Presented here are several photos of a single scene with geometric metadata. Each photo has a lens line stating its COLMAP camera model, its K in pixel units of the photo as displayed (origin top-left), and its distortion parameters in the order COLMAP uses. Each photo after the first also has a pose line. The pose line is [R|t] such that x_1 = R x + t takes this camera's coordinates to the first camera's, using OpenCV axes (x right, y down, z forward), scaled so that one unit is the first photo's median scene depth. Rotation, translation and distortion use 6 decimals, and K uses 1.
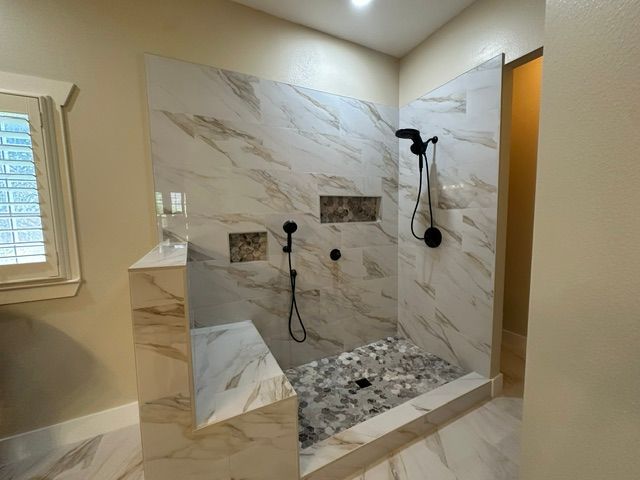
lens RADIAL K [[254.7, 0, 320.0], [0, 254.7, 240.0], [0, 0, 1]] dist [0.000371, -0.000188]
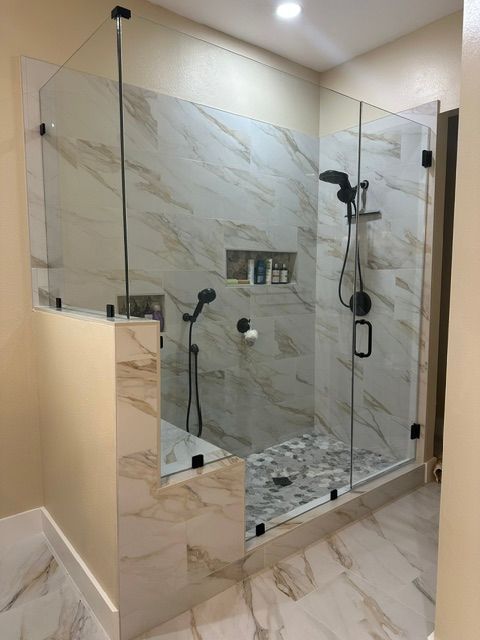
lens RADIAL K [[450.4, 0, 240.7], [0, 450.4, 321.4], [0, 0, 1]] dist [0.168623, -0.297570]
pose [[0.977534, -0.002524, 0.210763, -0.263874], [0.000930, 0.999970, 0.007664, 0.037849], [-0.210776, -0.007296, 0.977507, -0.382154]]
